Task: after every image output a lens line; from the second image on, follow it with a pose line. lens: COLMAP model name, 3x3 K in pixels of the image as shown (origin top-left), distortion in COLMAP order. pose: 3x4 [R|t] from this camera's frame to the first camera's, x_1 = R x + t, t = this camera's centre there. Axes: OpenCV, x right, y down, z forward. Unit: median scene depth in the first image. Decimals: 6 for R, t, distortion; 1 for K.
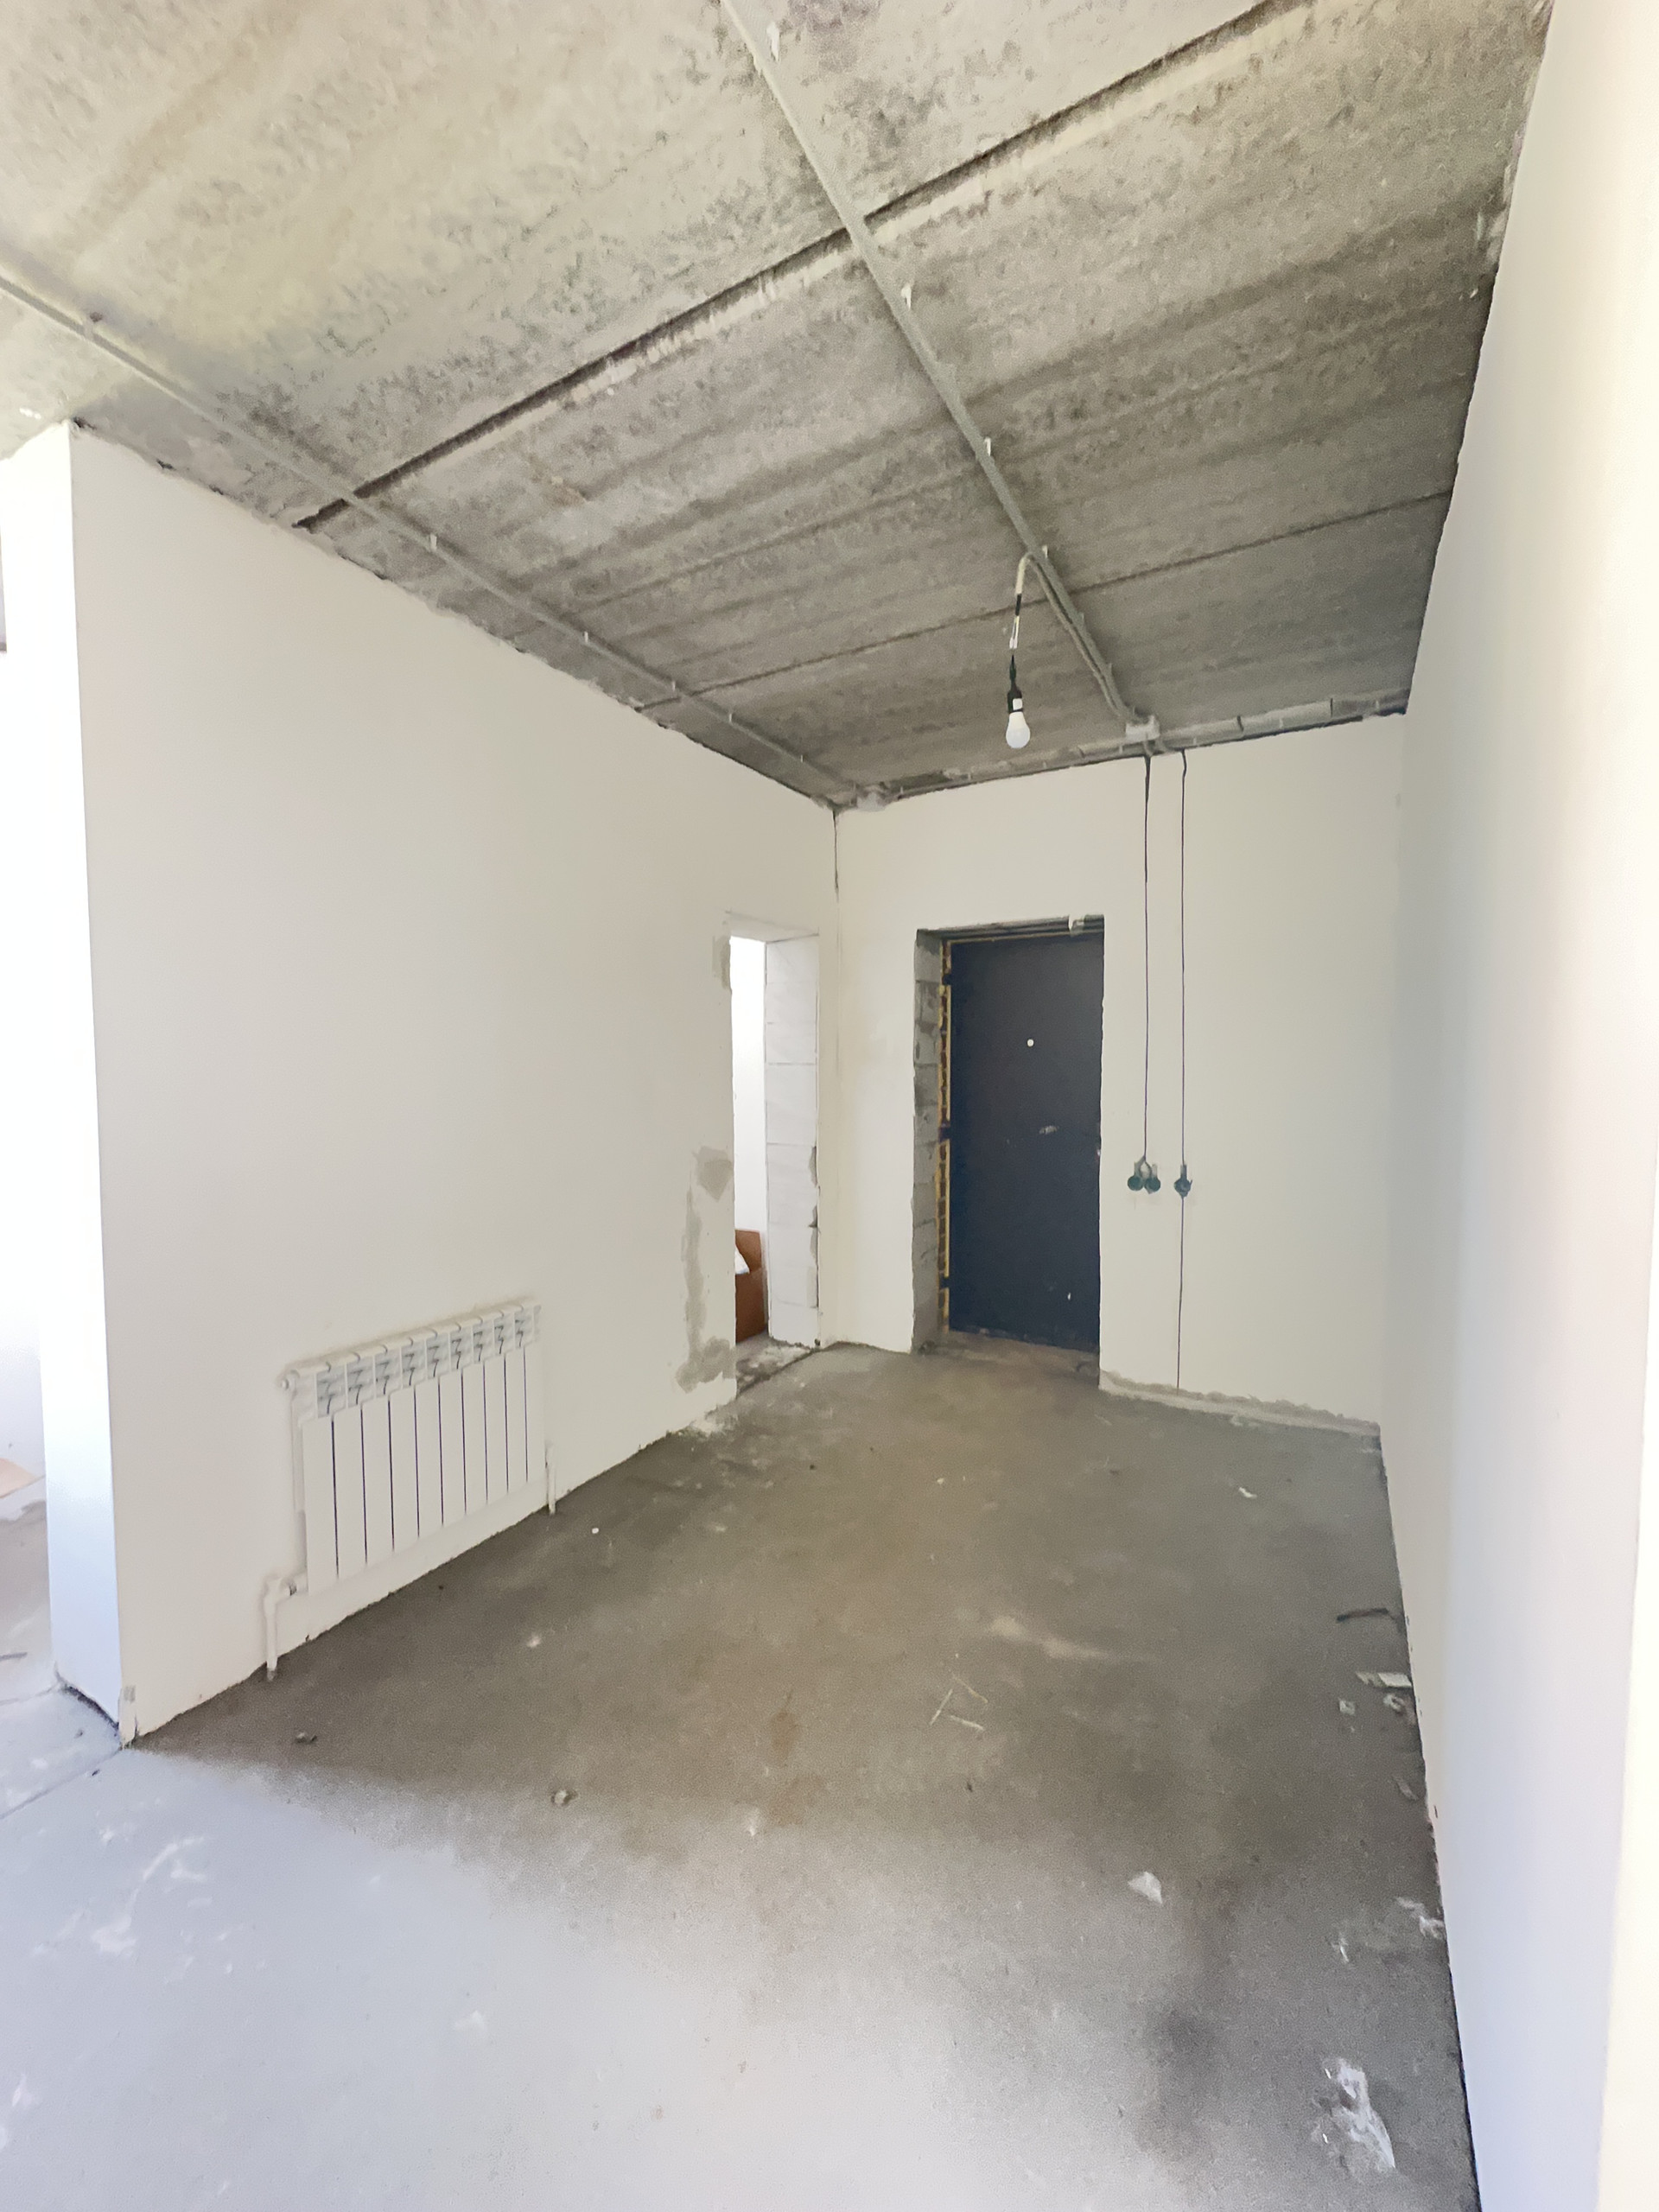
lens RADIAL K [[880.7, 0, 830.4], [0, 880.7, 1107.6], [0, 0, 1]] dist [-0.004431, 0.000662]
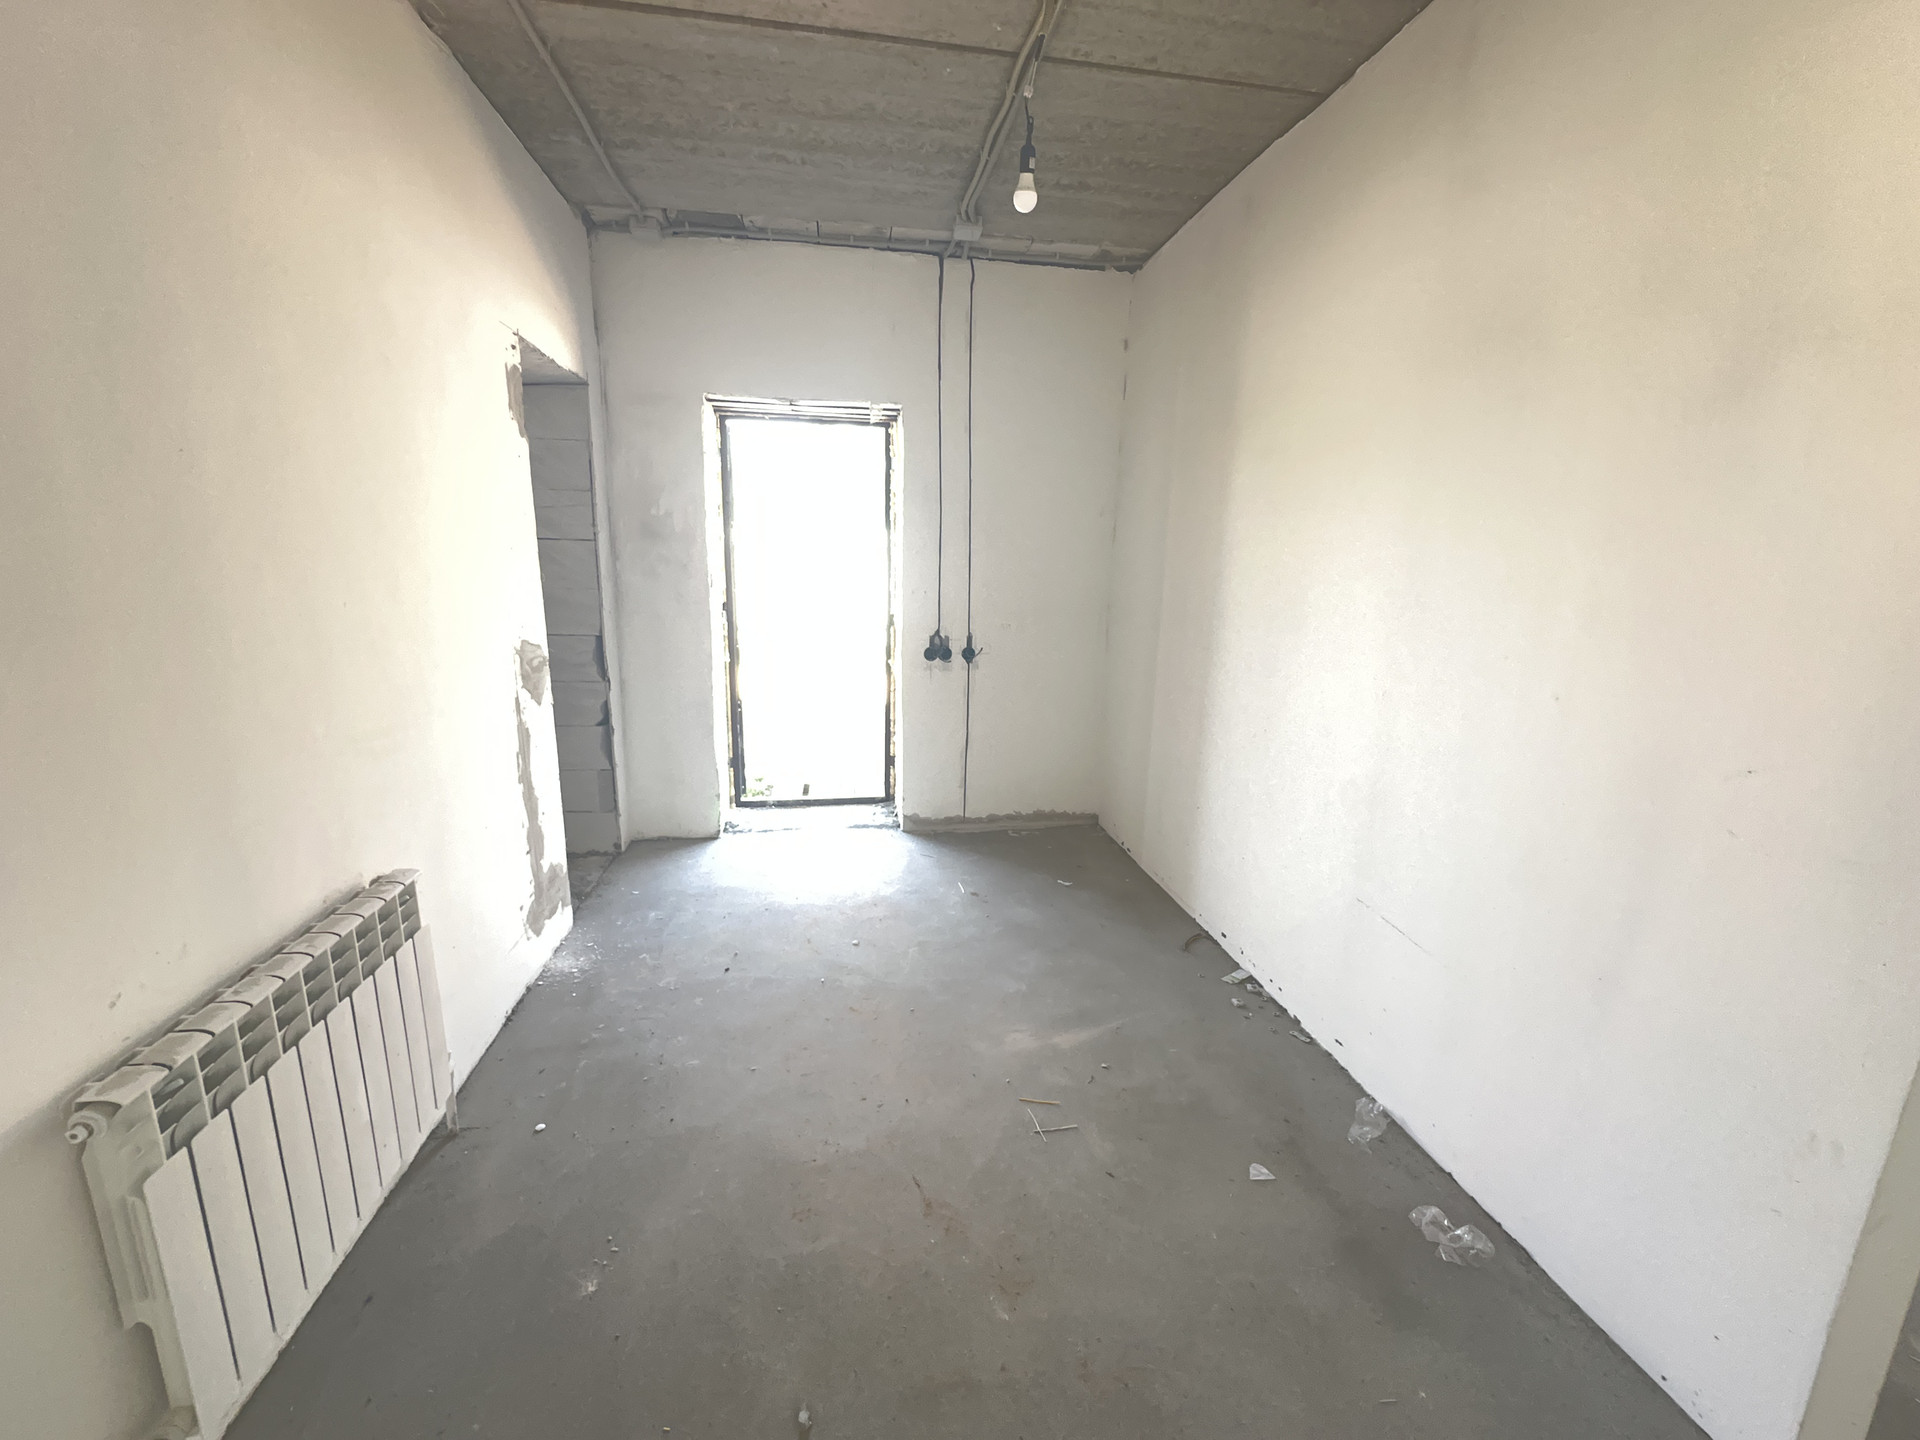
lens RADIAL K [[764.5, 0, 961.8], [0, 764.5, 717.3], [0, 0, 1]] dist [-0.004431, 0.000662]
pose [[0.773702, -0.112173, 0.623540, -0.434619], [0.009549, 0.986154, 0.165558, 0.003212], [-0.633477, -0.122139, 0.764061, 0.328909]]
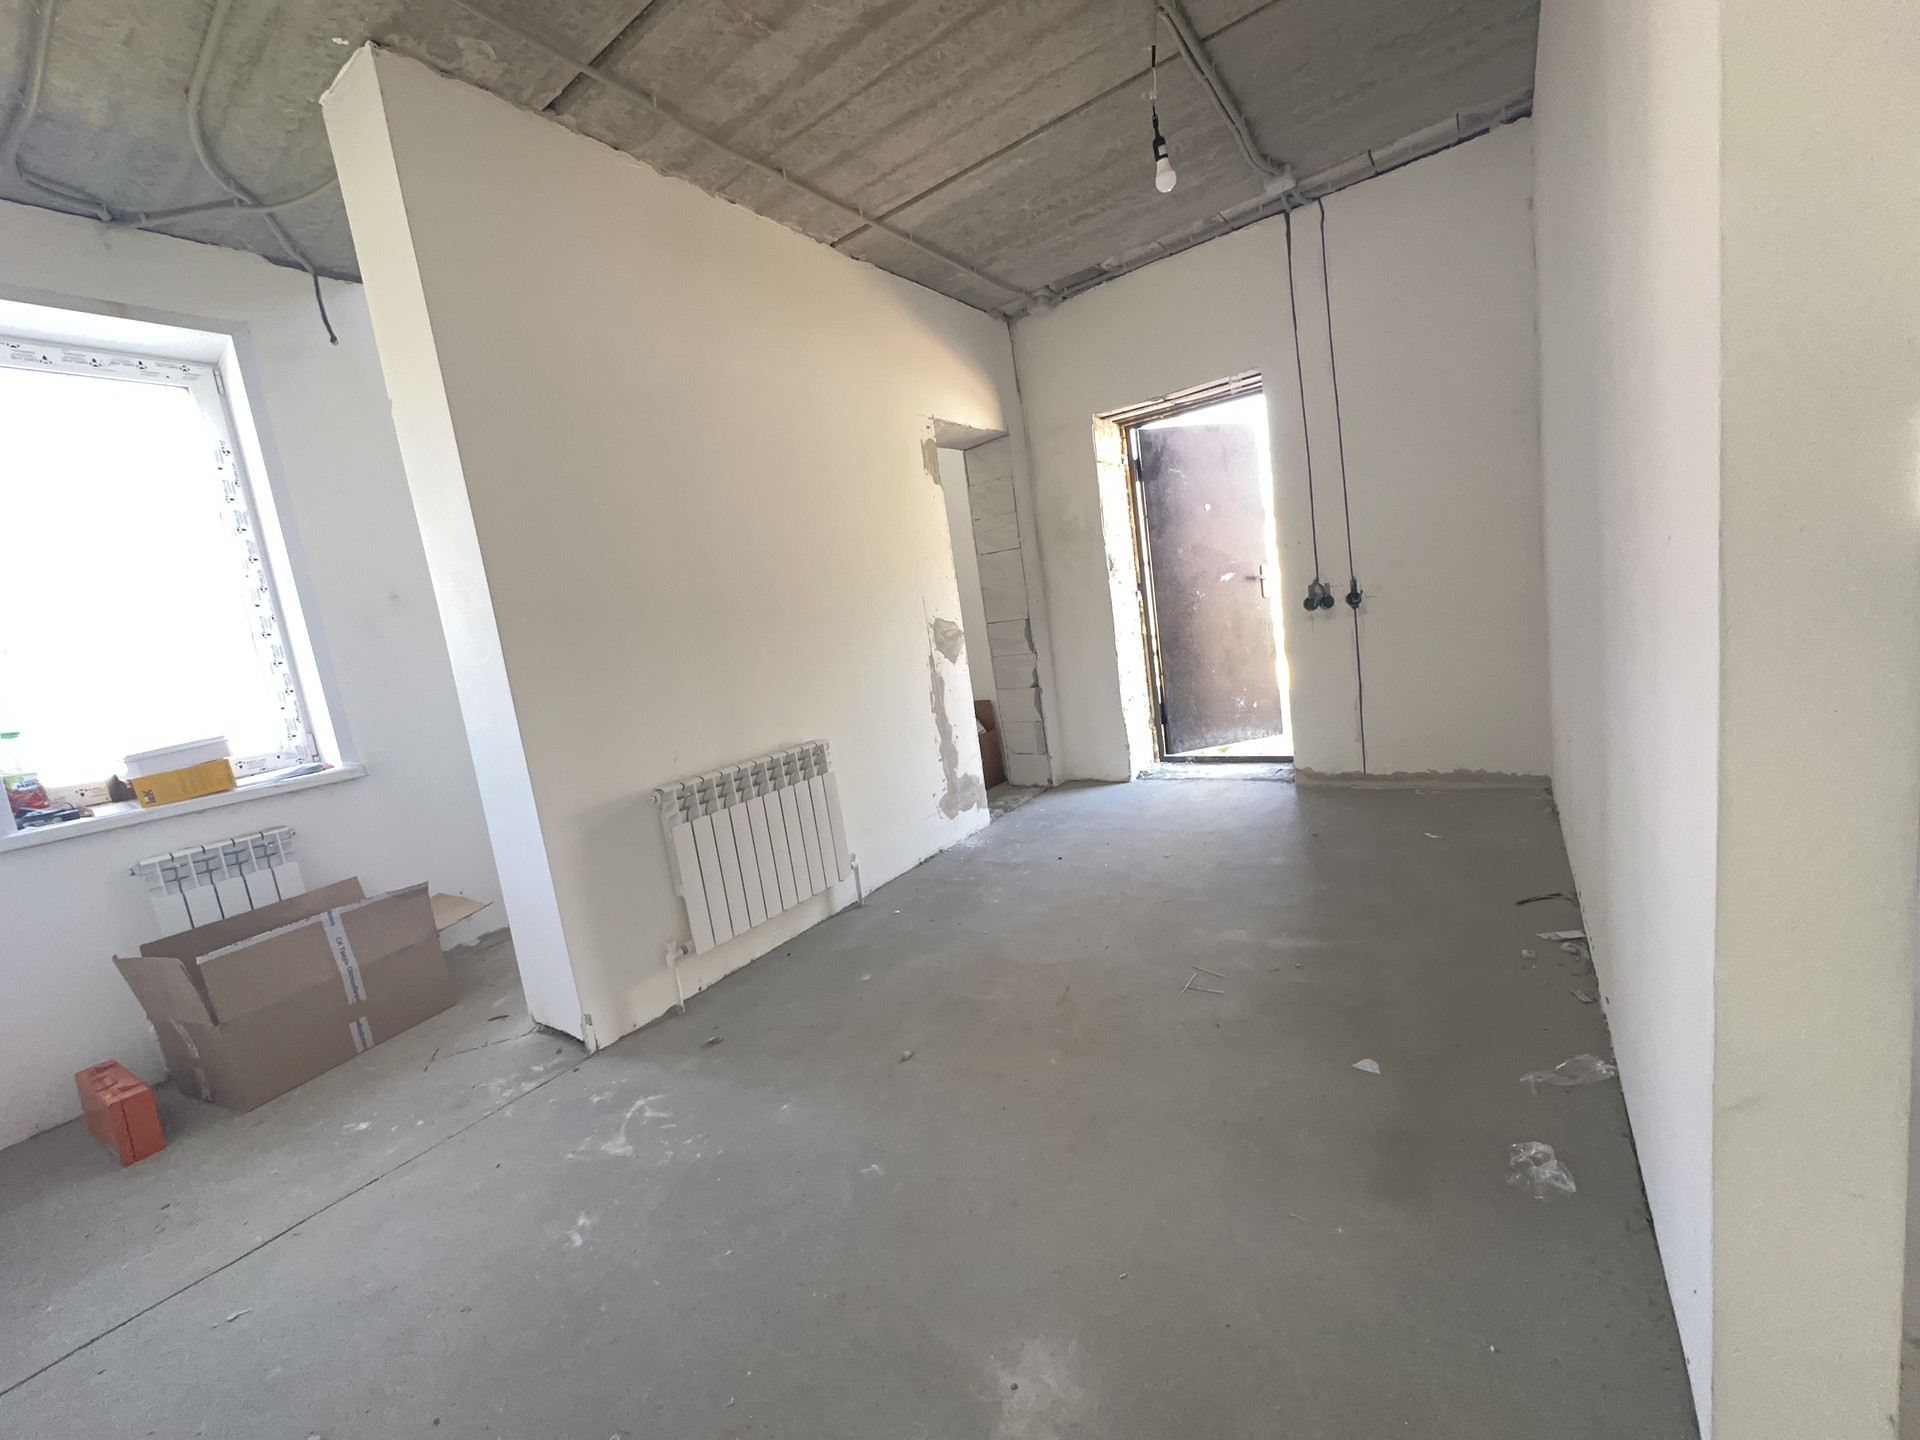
lens RADIAL K [[764.5, 0, 960.7], [0, 764.5, 717.0], [0, 0, 1]] dist [-0.004431, 0.000662]
pose [[0.986999, -0.122782, -0.103717, -0.031893], [0.131944, 0.987464, 0.086634, 0.143241], [0.091780, -0.099193, 0.990827, -0.072223]]
